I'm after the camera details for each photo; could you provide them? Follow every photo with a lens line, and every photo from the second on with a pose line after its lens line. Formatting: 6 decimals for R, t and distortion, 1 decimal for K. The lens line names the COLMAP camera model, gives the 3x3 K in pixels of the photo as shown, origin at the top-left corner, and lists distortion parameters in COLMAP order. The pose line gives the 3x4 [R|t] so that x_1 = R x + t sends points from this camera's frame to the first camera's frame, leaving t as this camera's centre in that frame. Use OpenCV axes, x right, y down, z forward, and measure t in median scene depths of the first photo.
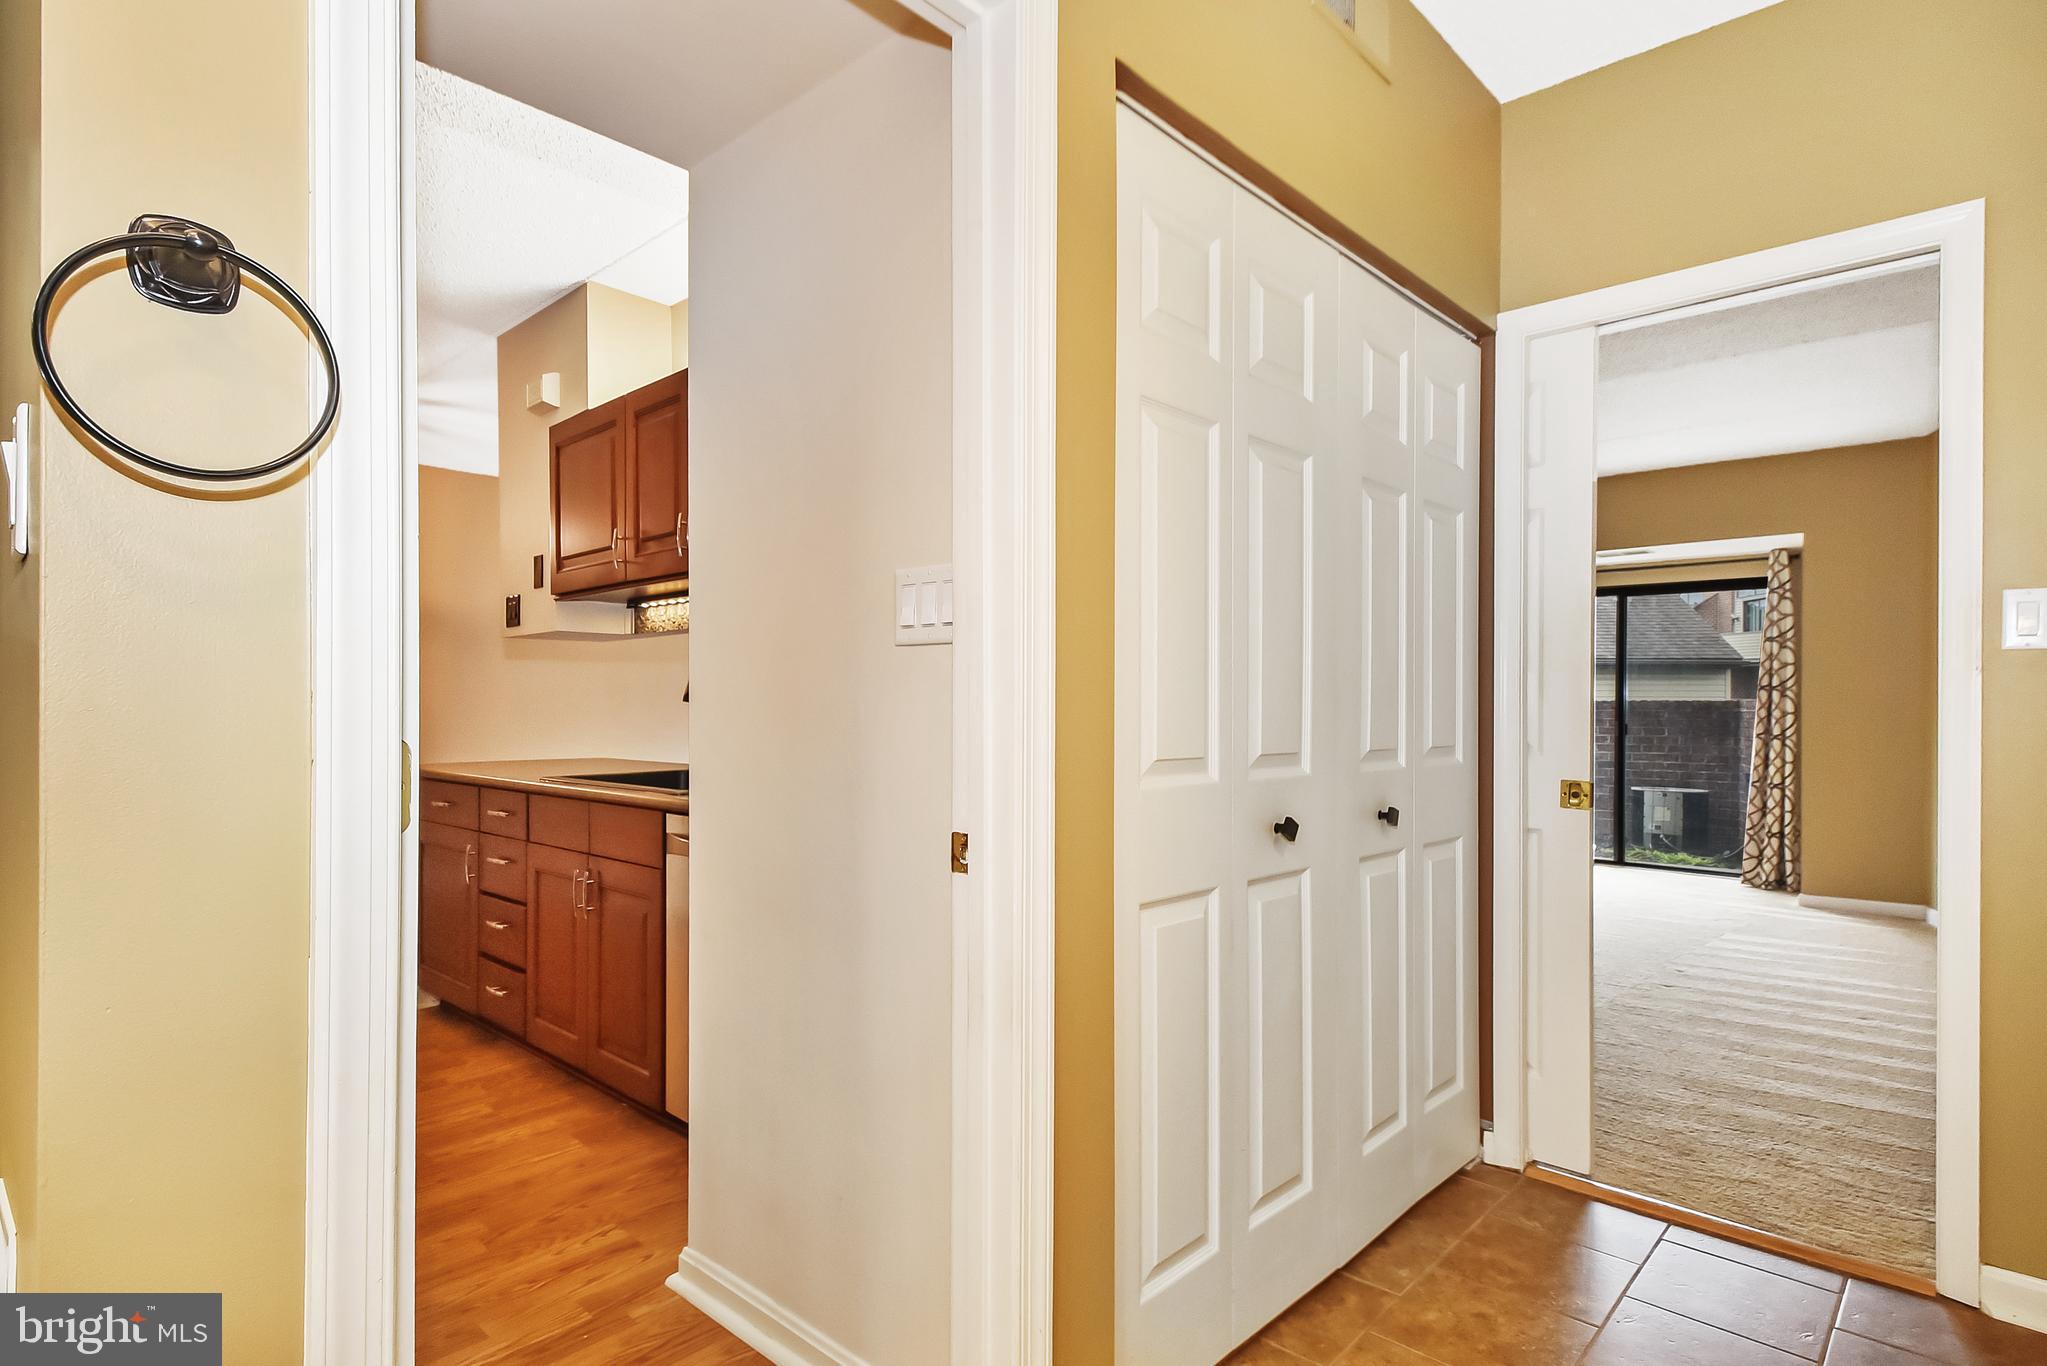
lens RADIAL K [[1035.6, 0, 1023.3], [0, 1035.6, 706.2], [0, 0, 1]] dist [0.003817, 0.000045]
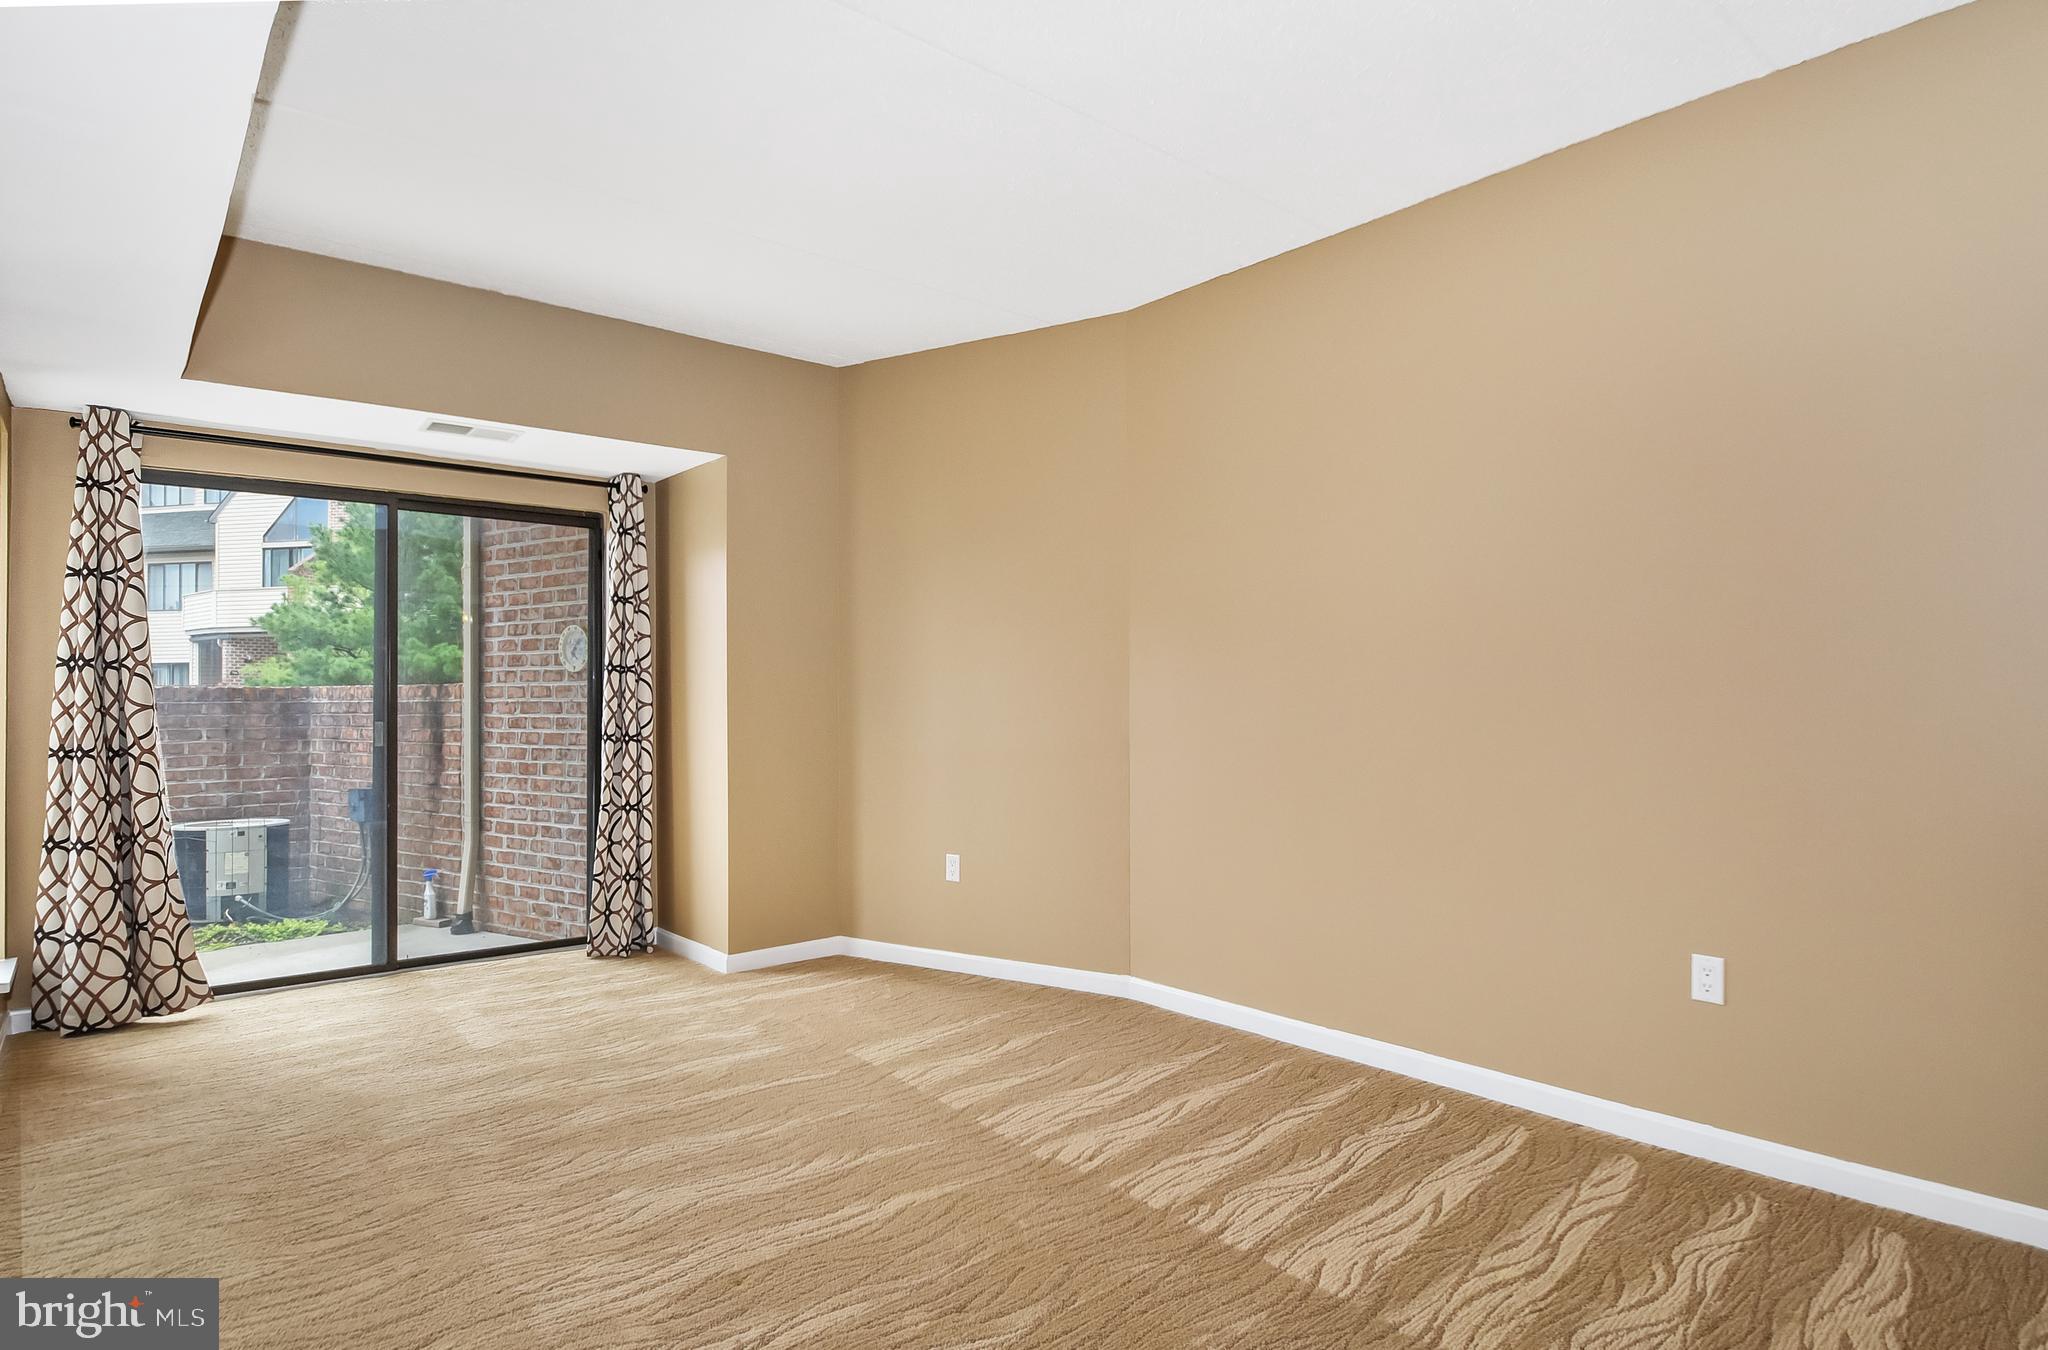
lens RADIAL K [[1092.0, 0, 1024.0], [0, 1092.0, 675.0], [0, 0, 1]] dist [-0.045687, -0.000875]
pose [[0.105871, 0.014281, 0.994277, 0.017509], [0.004584, 0.999879, -0.014850, -0.001123], [-0.994369, 0.006130, 0.105792, 0.654486]]
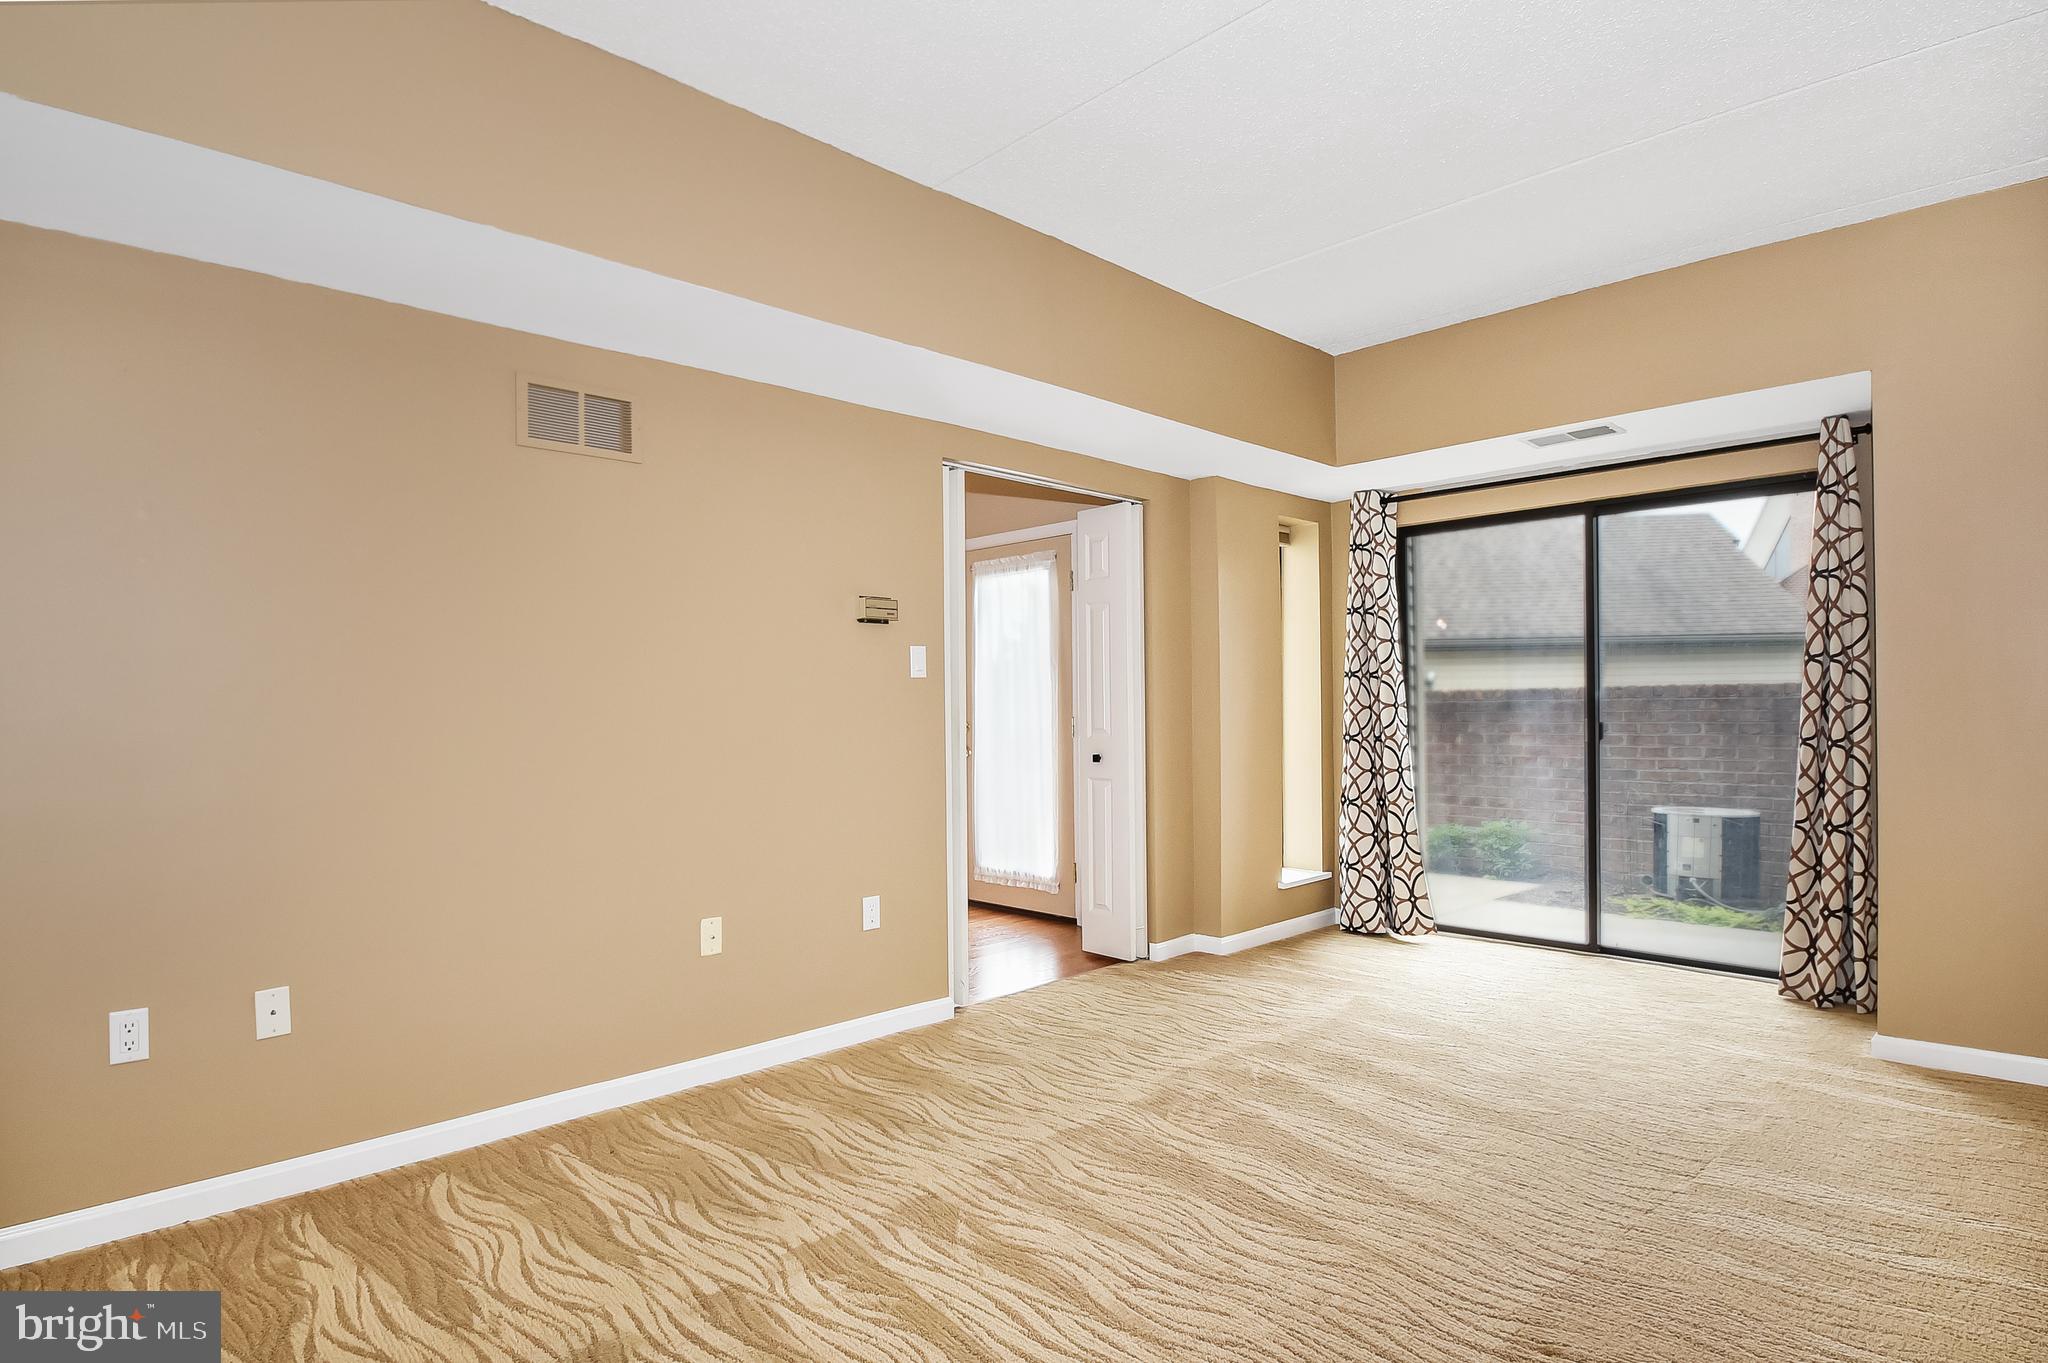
lens RADIAL K [[1073.7, 0, 1023.9], [0, 1073.7, 711.1], [0, 0, 1]] dist [-0.030448, 0.000093]
pose [[0.998223, -0.017700, -0.056897, 0.309185], [0.018059, 0.999820, 0.005810, 0.000378], [0.056784, -0.006827, 0.998363, 0.390881]]
